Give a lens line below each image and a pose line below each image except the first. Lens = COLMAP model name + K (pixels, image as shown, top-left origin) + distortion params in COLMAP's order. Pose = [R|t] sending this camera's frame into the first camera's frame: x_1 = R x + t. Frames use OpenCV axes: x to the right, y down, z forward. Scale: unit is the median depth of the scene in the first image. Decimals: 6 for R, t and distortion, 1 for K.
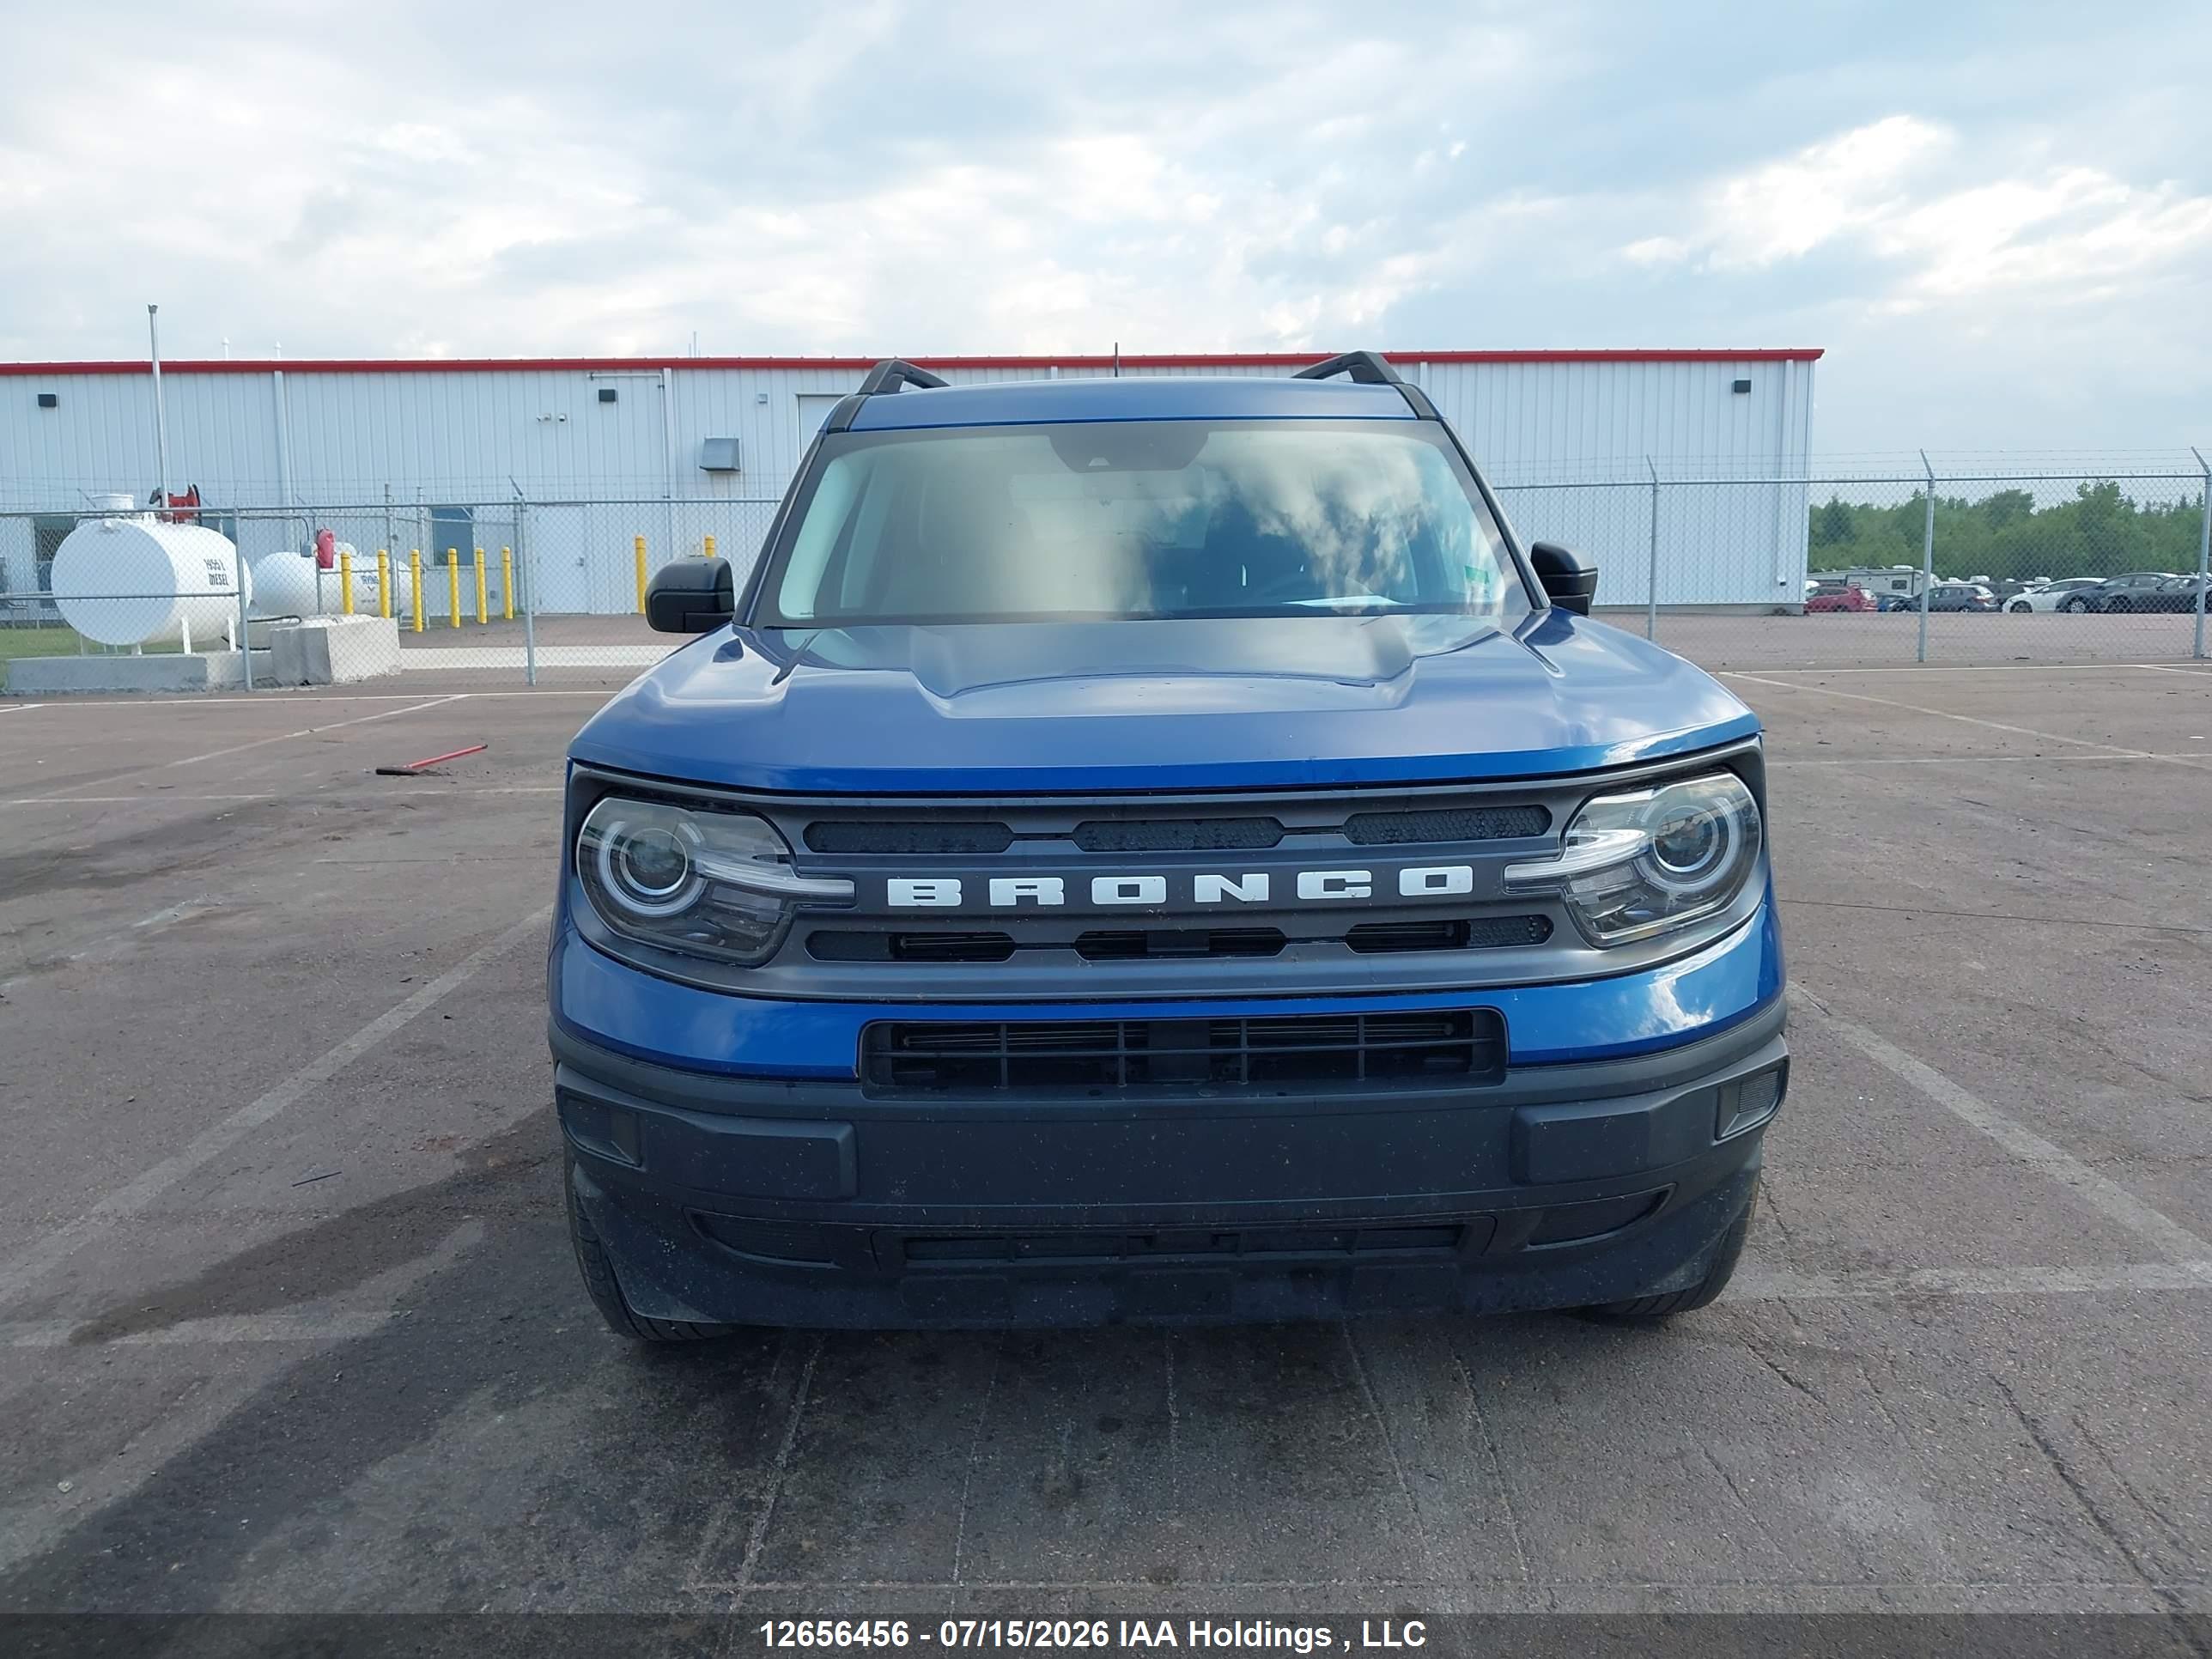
lens RADIAL K [[1738.4, 0, 1110.1], [0, 1738.4, 827.6], [0, 0, 1]] dist [0.021890, -0.034662]
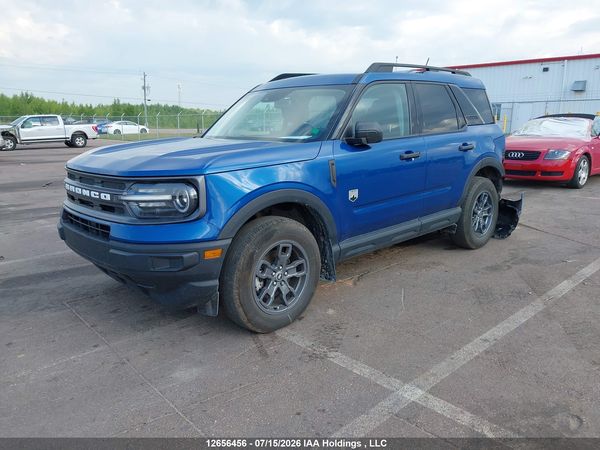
lens RADIAL K [[471.5, 0, 298.0], [0, 471.5, 220.7], [0, 0, 1]] dist [0.021890, -0.034662]
pose [[0.673743, 0.160659, -0.721290, 0.872966], [-0.115896, 0.986974, 0.111581, -0.064428], [0.729821, 0.008418, 0.683587, 0.304175]]
